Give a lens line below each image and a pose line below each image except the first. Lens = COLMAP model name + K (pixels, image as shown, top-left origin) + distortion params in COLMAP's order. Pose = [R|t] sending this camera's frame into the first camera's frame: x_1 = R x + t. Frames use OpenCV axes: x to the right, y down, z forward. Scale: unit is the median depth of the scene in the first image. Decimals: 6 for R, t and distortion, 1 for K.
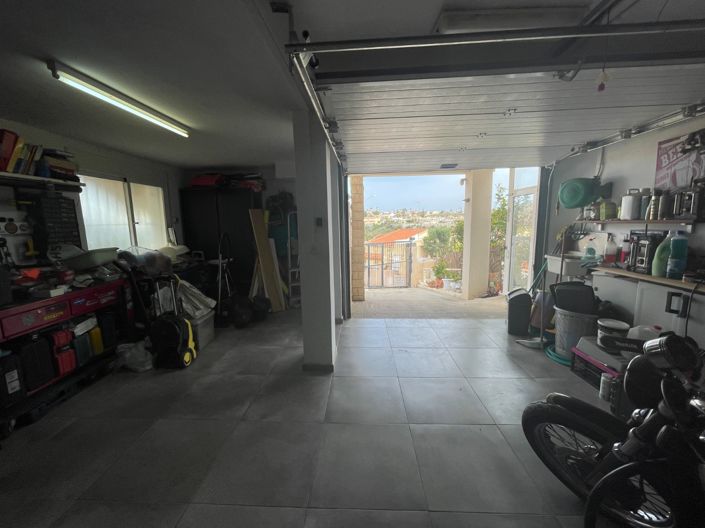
lens RADIAL K [[284.2, 0, 351.0], [0, 284.2, 264.7], [0, 0, 1]] dist [-0.004418, -0.000100]
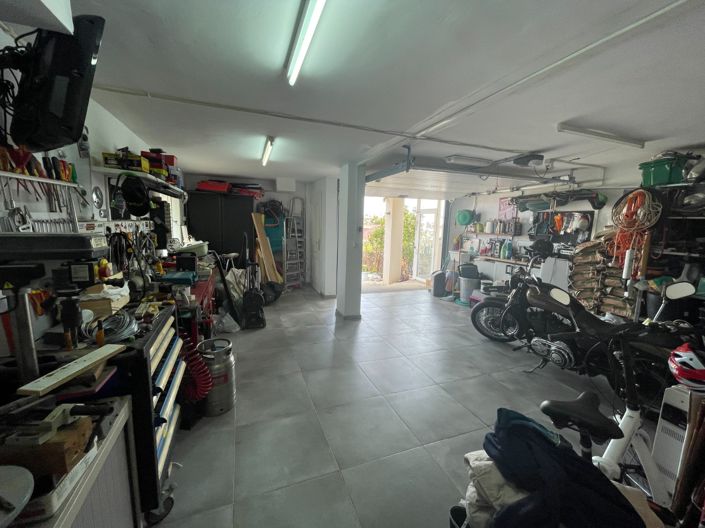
lens RADIAL K [[284.2, 0, 351.7], [0, 284.2, 263.4], [0, 0, 1]] dist [-0.004418, -0.000100]
pose [[0.915254, -0.011034, 0.402727, -0.740587], [0.014350, 0.999883, -0.005219, 0.056802], [-0.402623, 0.010556, 0.915305, -0.473591]]
